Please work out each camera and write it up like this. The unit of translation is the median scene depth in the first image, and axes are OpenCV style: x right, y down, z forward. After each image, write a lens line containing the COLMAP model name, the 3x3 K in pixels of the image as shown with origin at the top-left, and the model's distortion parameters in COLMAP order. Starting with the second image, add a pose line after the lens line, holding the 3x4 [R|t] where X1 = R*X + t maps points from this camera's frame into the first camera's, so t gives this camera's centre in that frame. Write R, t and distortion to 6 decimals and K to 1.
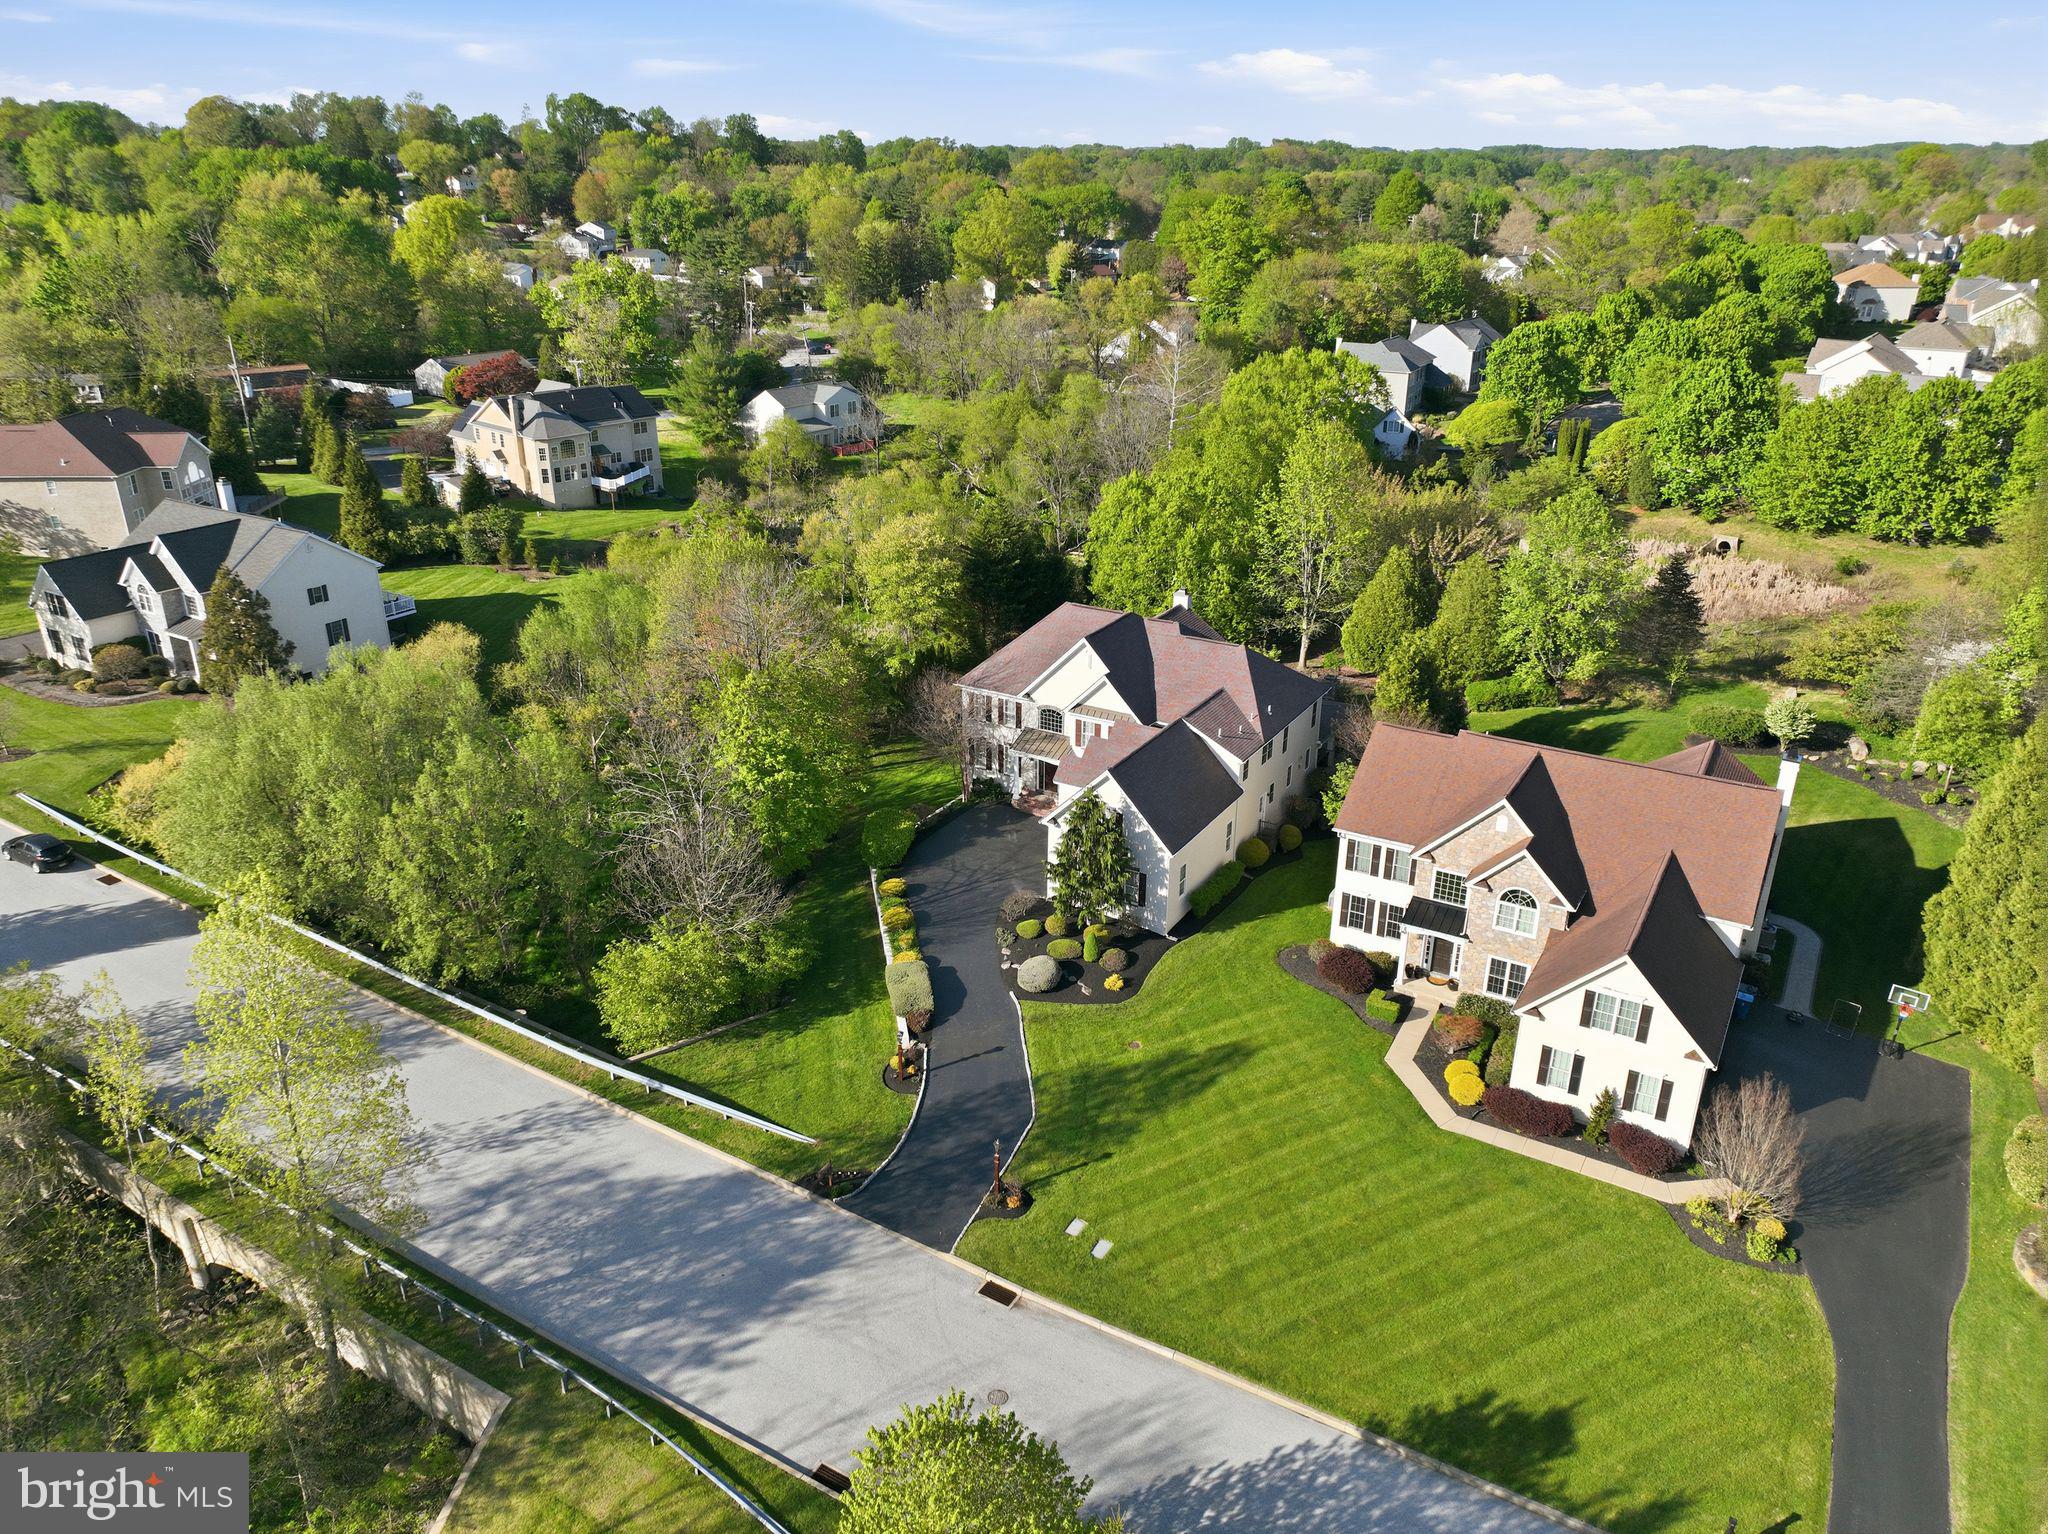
lens RADIAL K [[1440.3, 0, 1020.3], [0, 1440.3, 764.2], [0, 0, 1]] dist [-0.004736, 0.021881]
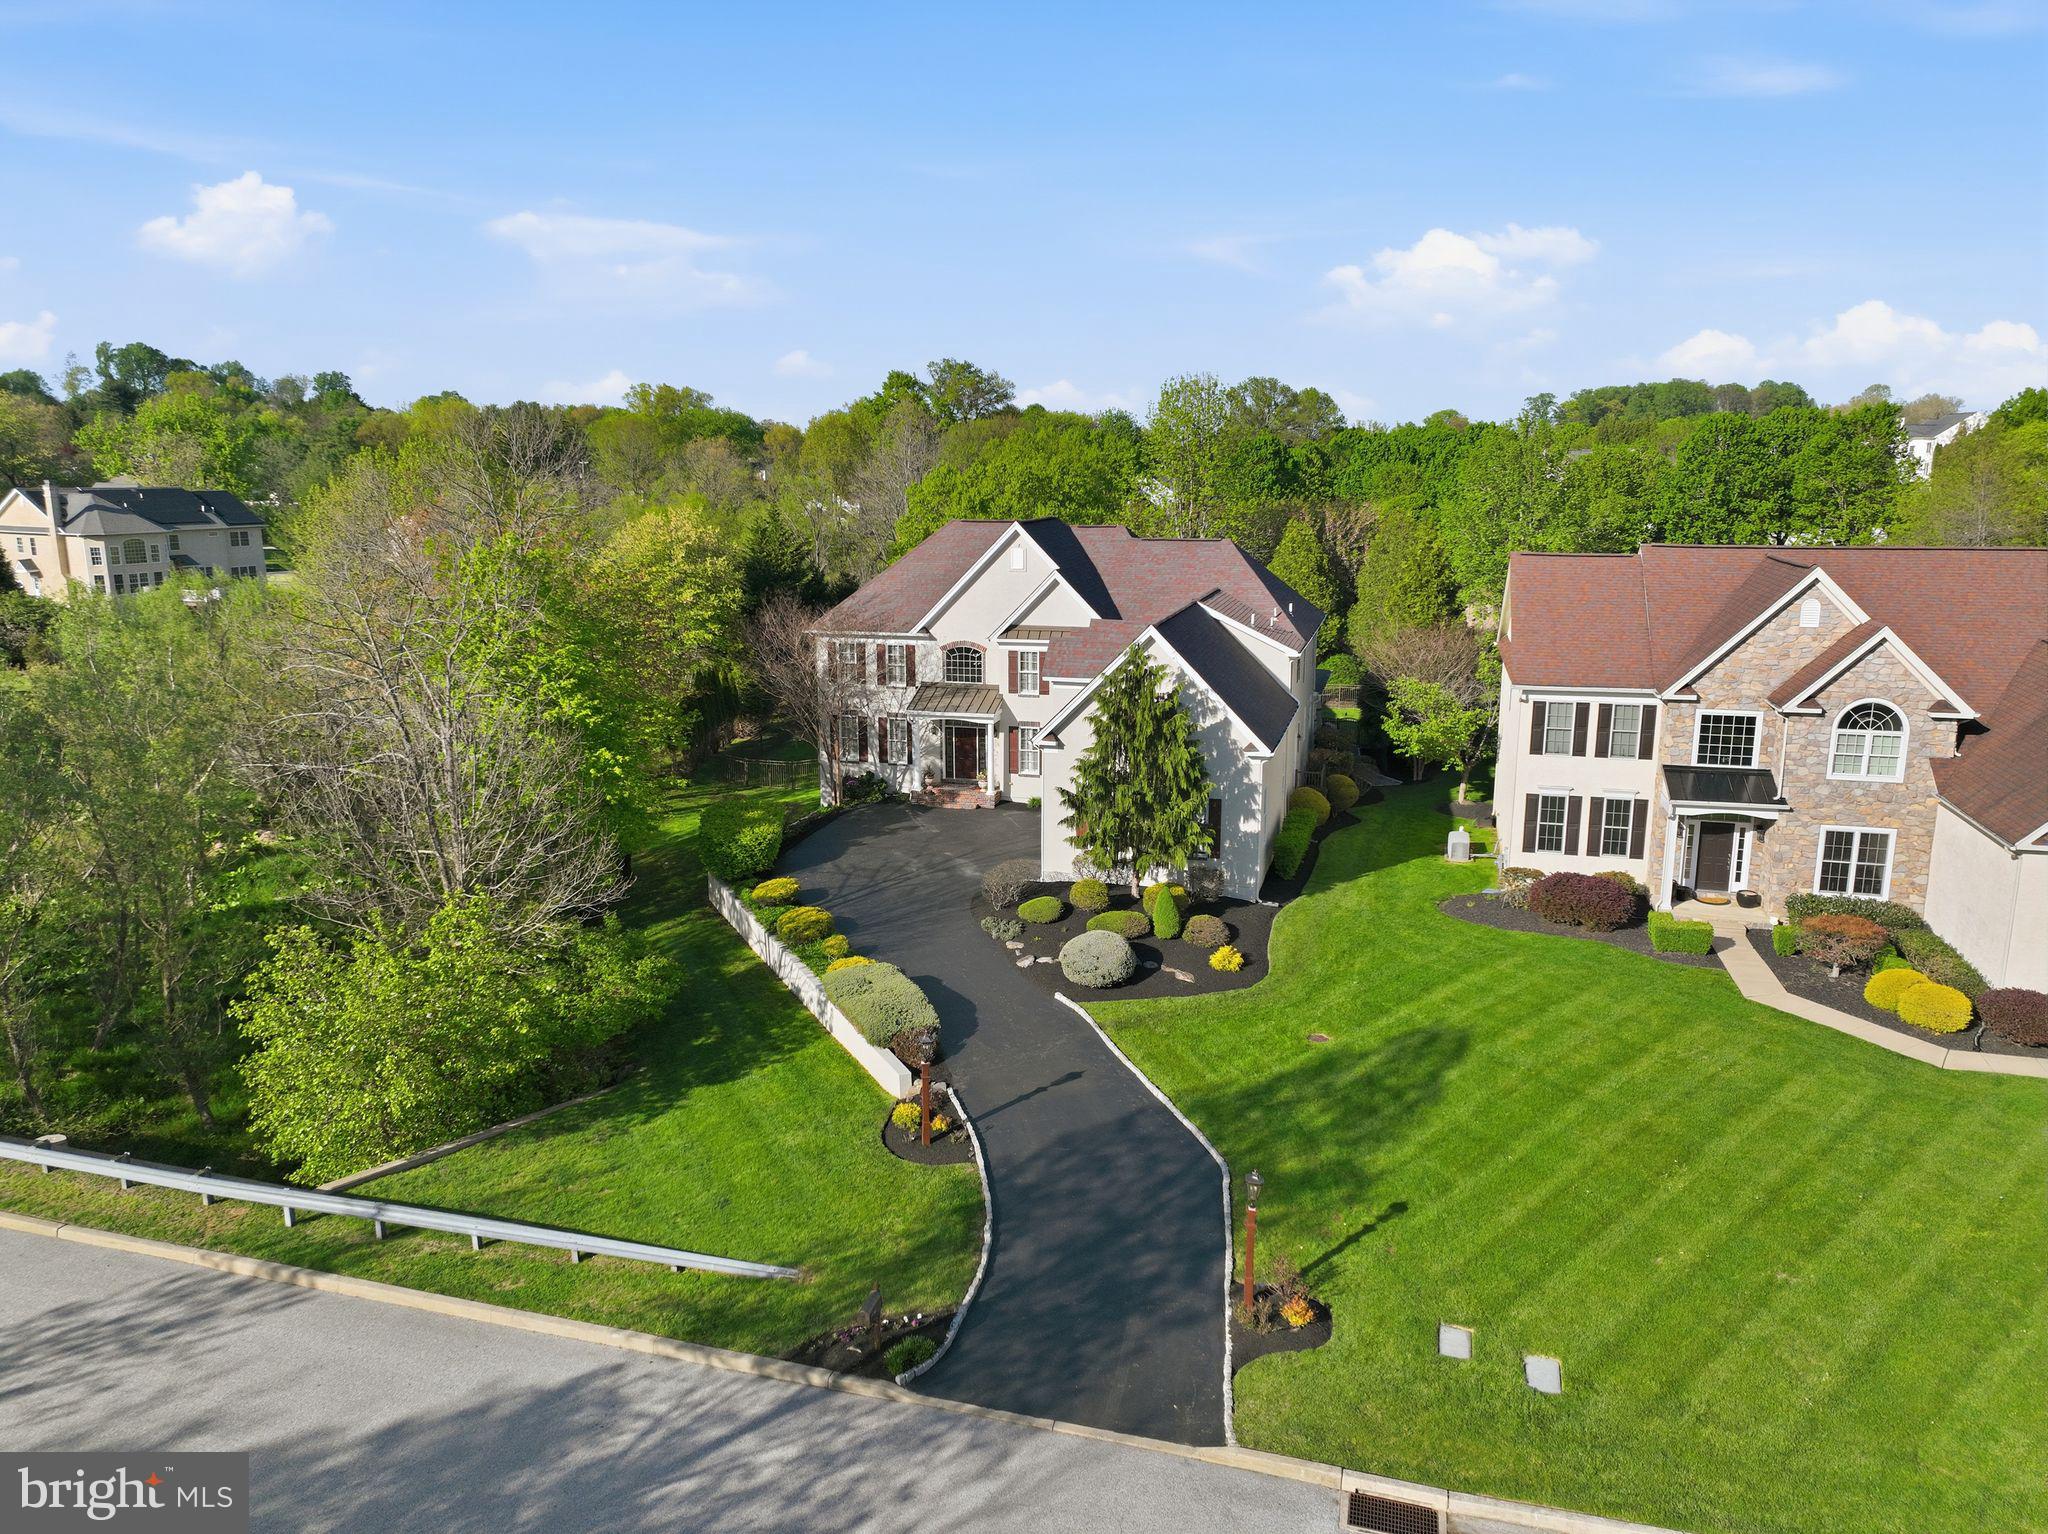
lens RADIAL K [[1440.3, 0, 1020.3], [0, 1440.3, 764.2], [0, 0, 1]] dist [-0.004736, 0.021881]
pose [[0.964760, -0.060075, 0.256183, -0.131592], [0.108130, 0.978100, -0.177844, 0.141124], [-0.239888, 0.199278, 0.950127, 0.381239]]
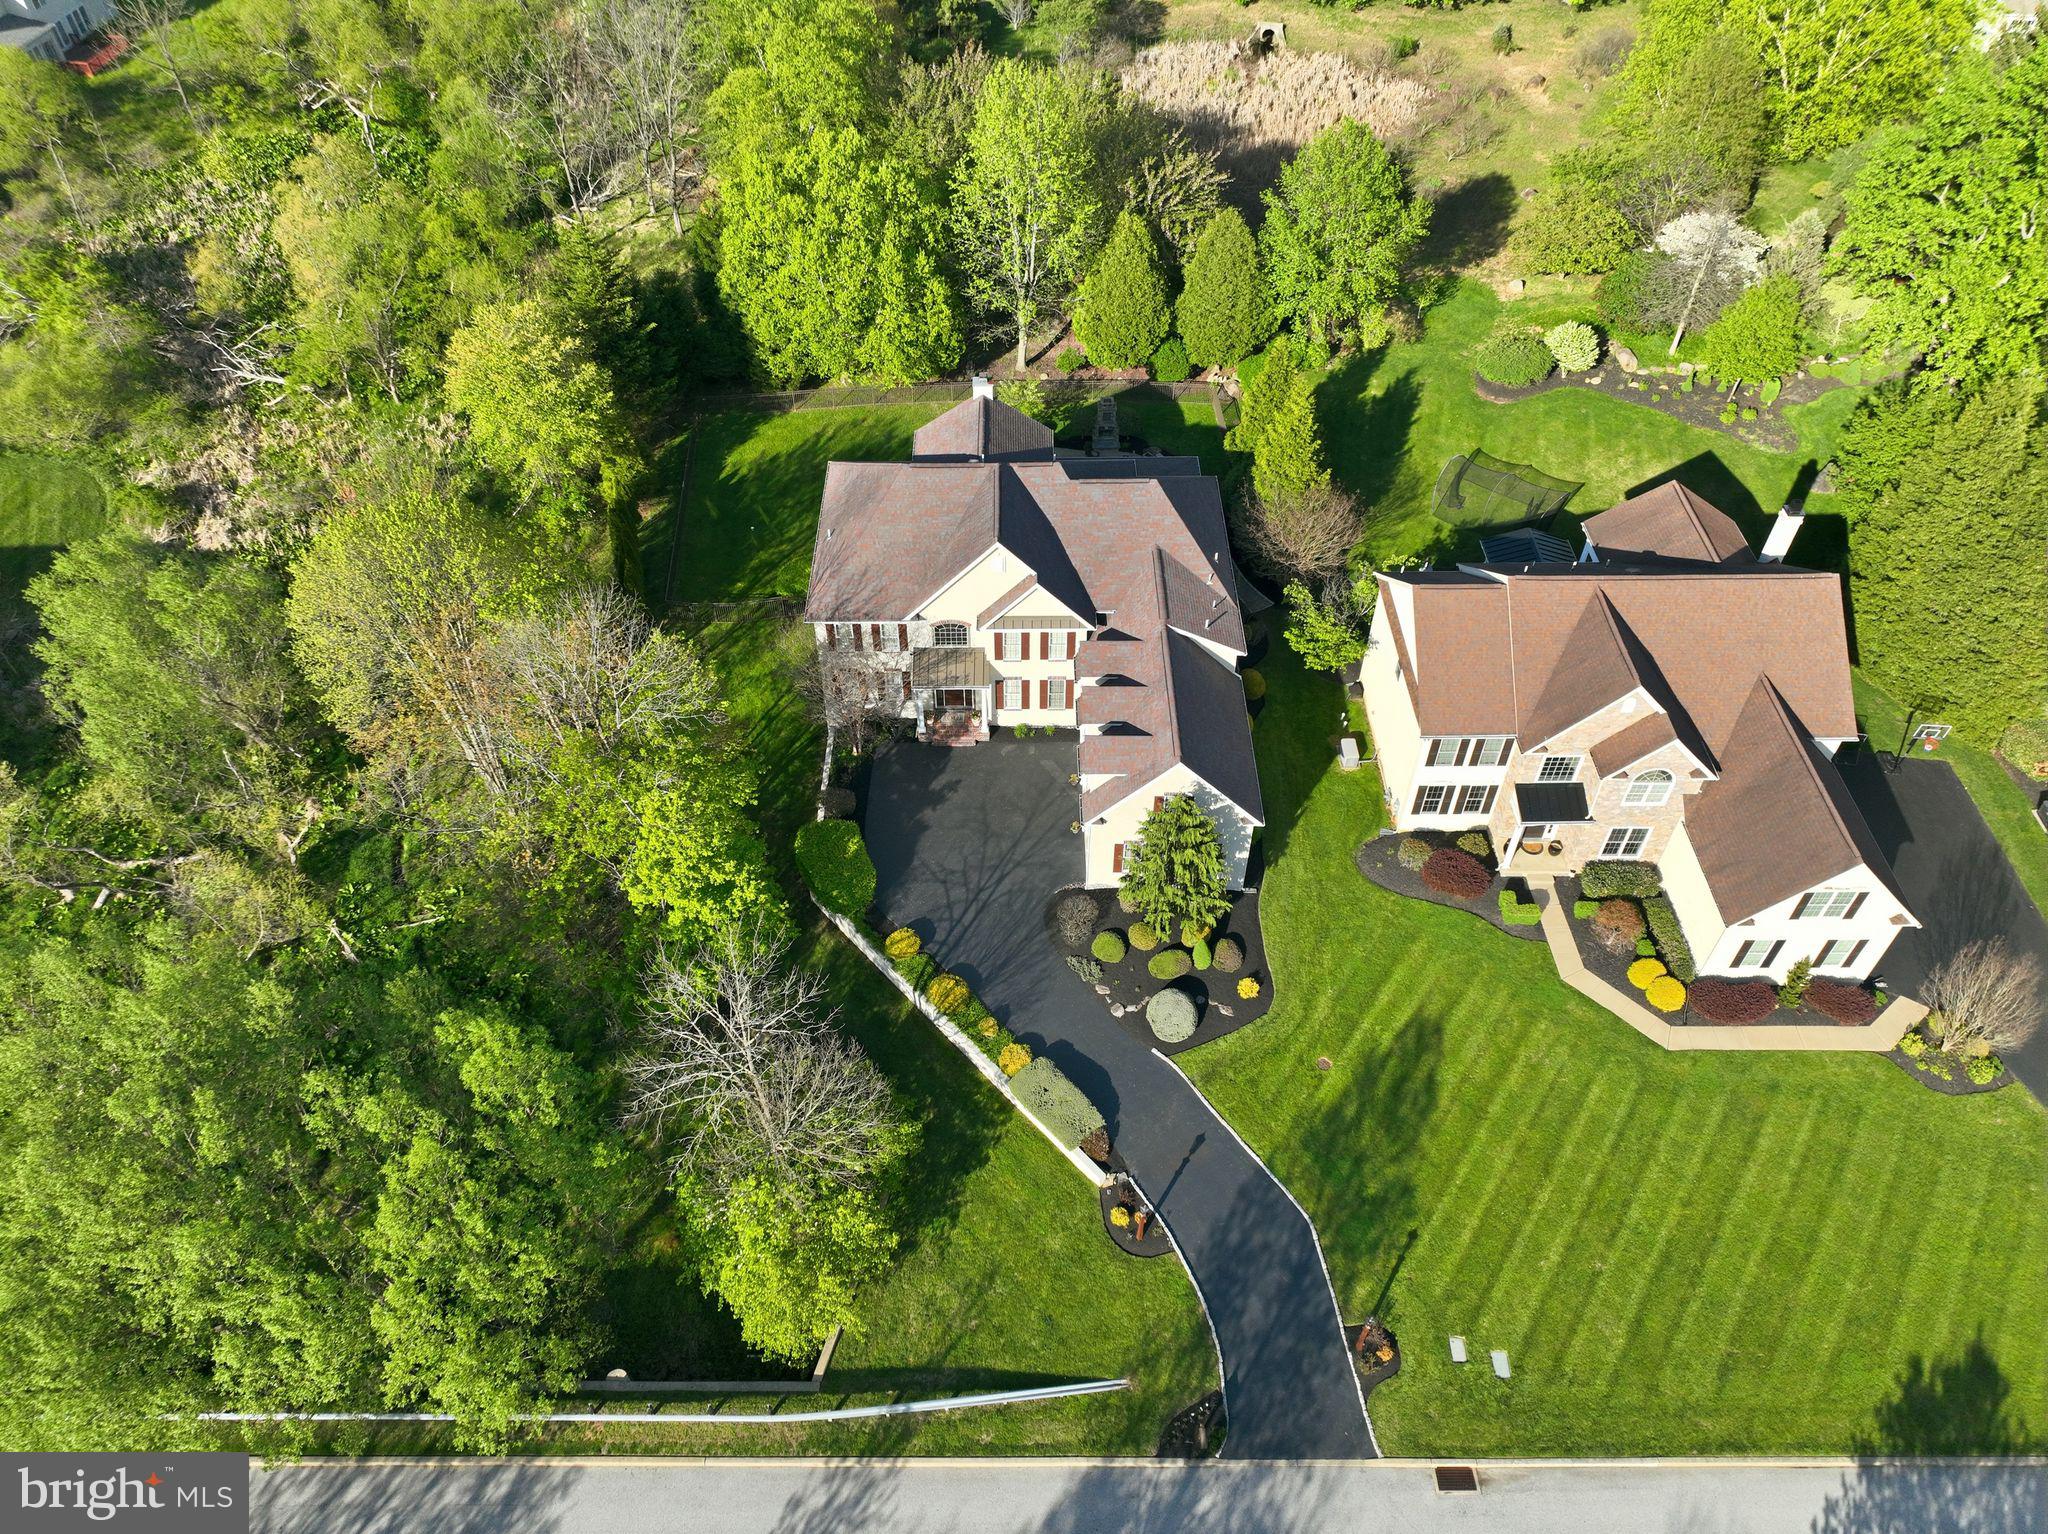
lens RADIAL K [[1440.3, 0, 1020.3], [0, 1440.3, 764.2], [0, 0, 1]] dist [-0.004736, 0.021881]
pose [[0.856227, -0.375379, 0.354916, -0.260358], [0.205134, 0.877590, 0.433308, -0.311750], [-0.474126, -0.298204, 0.828420, 0.320799]]
